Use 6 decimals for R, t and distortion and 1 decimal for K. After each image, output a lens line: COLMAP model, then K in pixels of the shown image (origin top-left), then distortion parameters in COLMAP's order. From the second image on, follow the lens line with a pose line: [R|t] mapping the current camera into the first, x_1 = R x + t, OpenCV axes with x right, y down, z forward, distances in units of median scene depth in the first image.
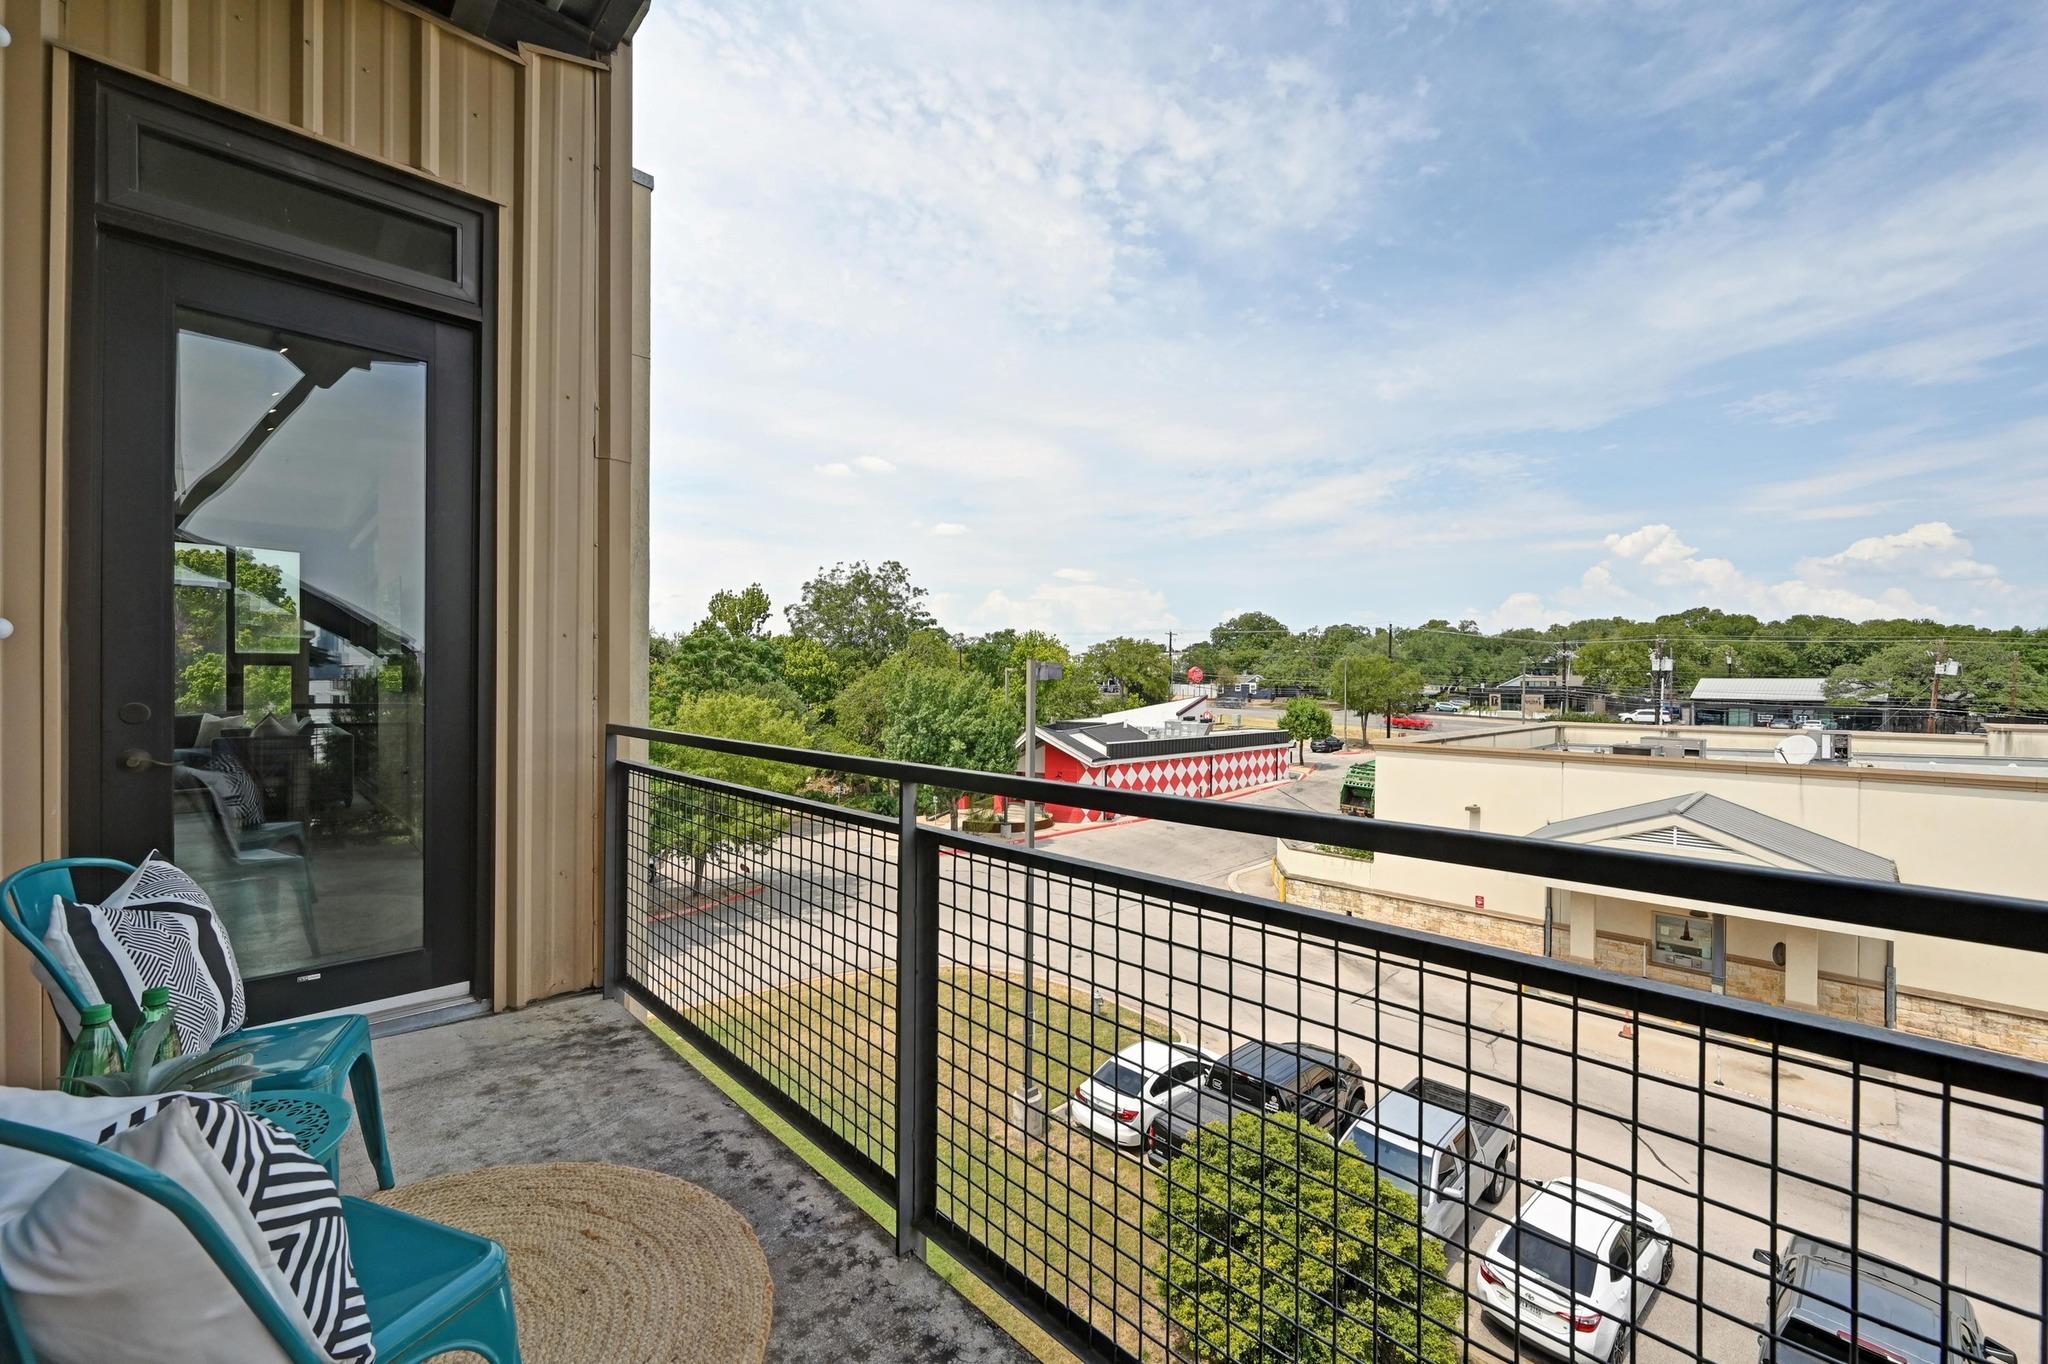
lens RADIAL K [[819.3, 0, 1005.7], [0, 819.3, 685.3], [0, 0, 1]] dist [-0.002133, -0.000255]
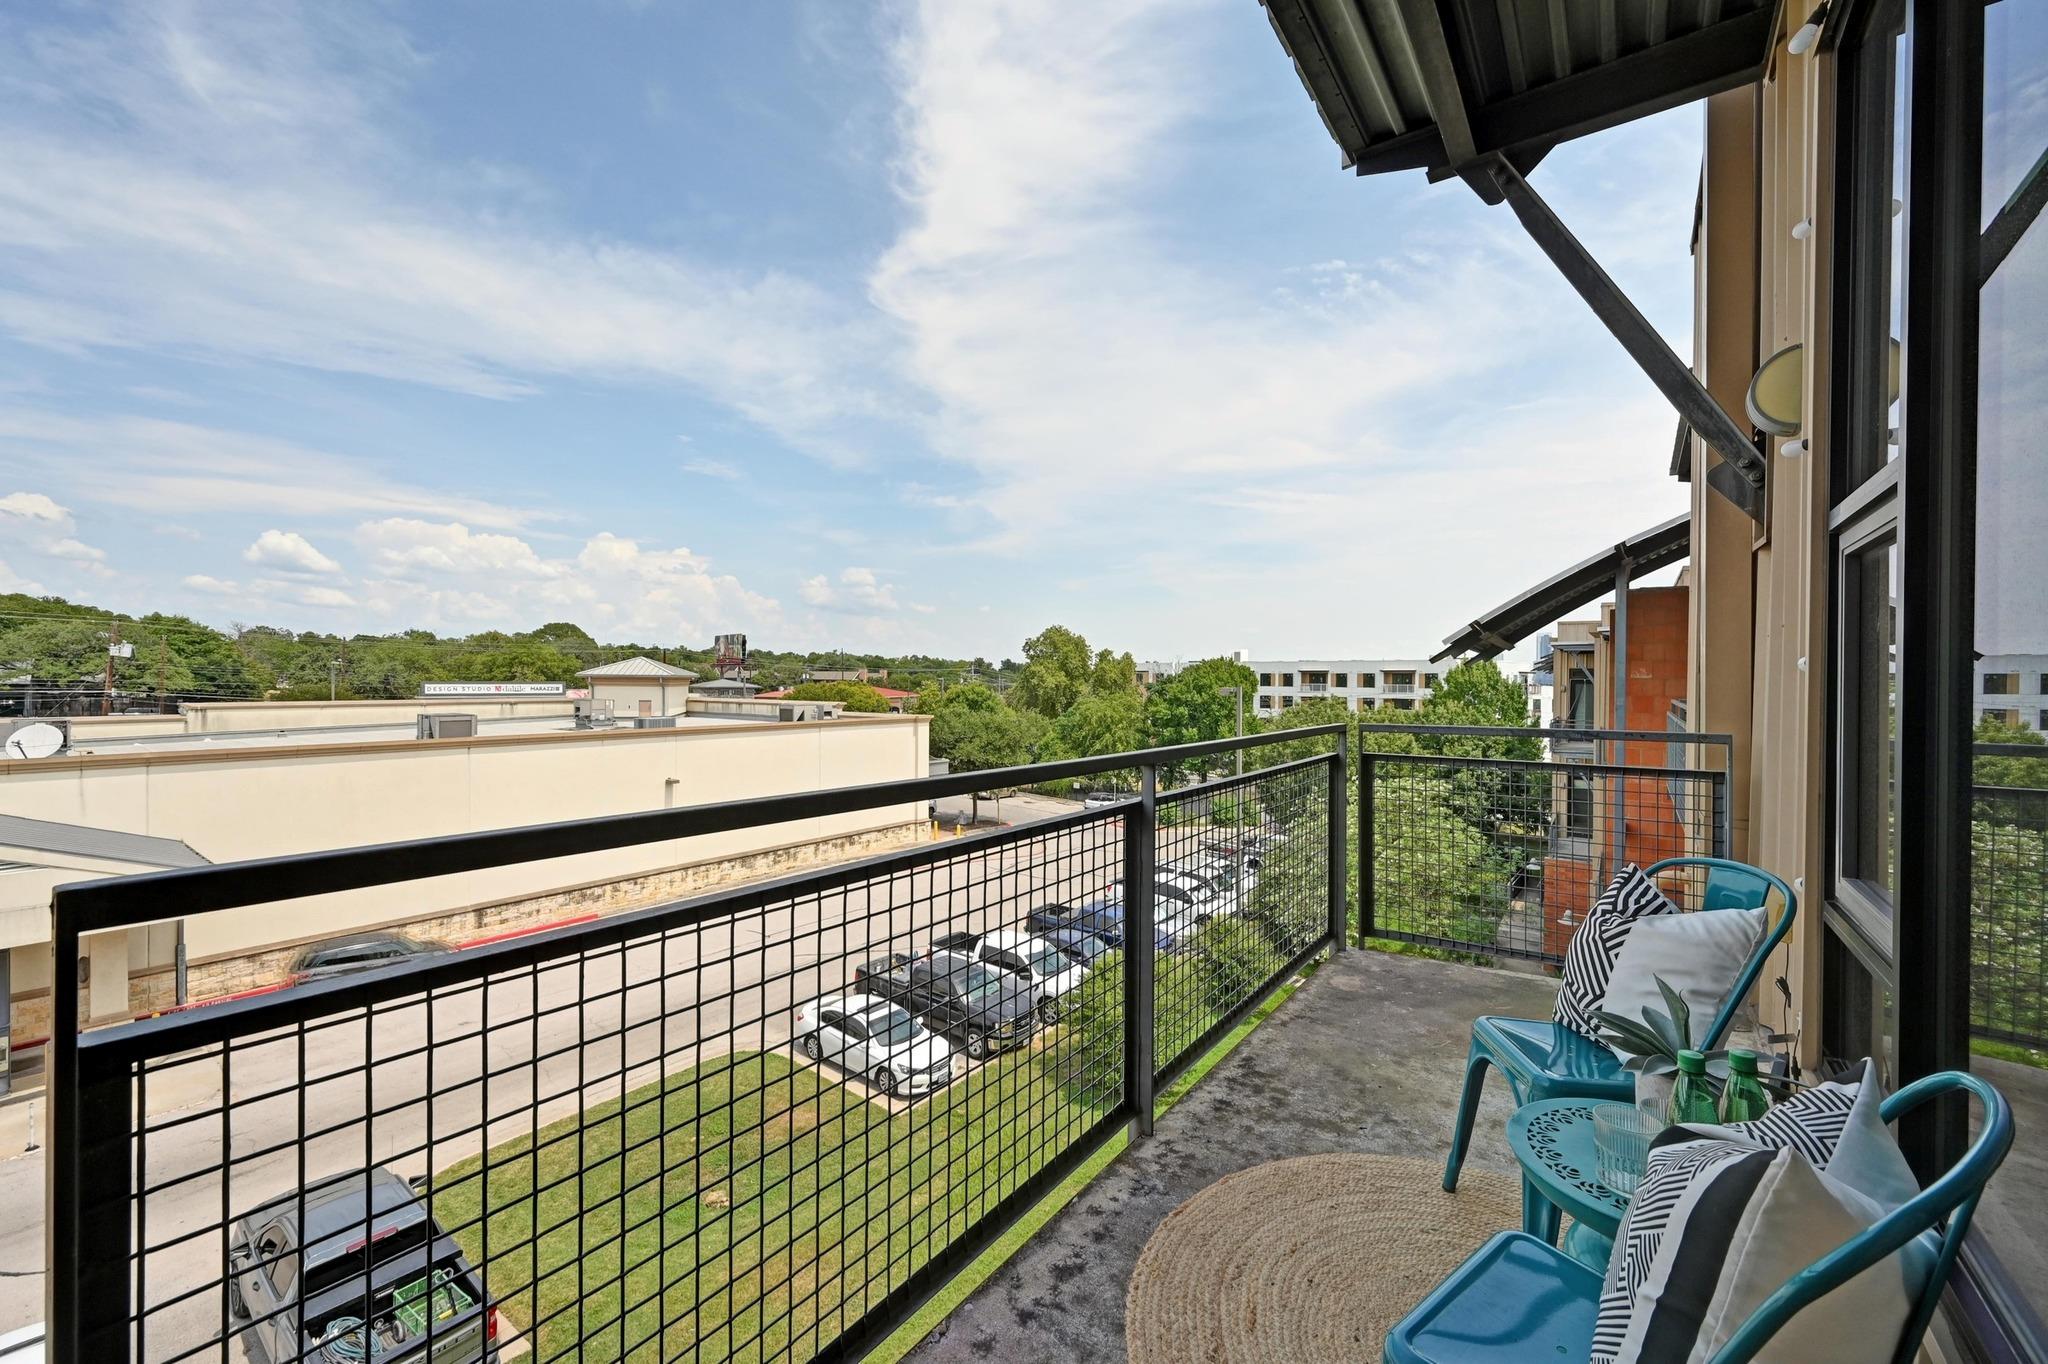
lens RADIAL K [[819.3, 0, 1055.2], [0, 819.3, 681.0], [0, 0, 1]] dist [-0.002133, -0.000255]
pose [[-0.190630, -0.009667, 0.981614, -0.077331], [-0.008416, 0.999931, 0.008213, -0.001184], [-0.981626, -0.006696, -0.190698, 0.080548]]
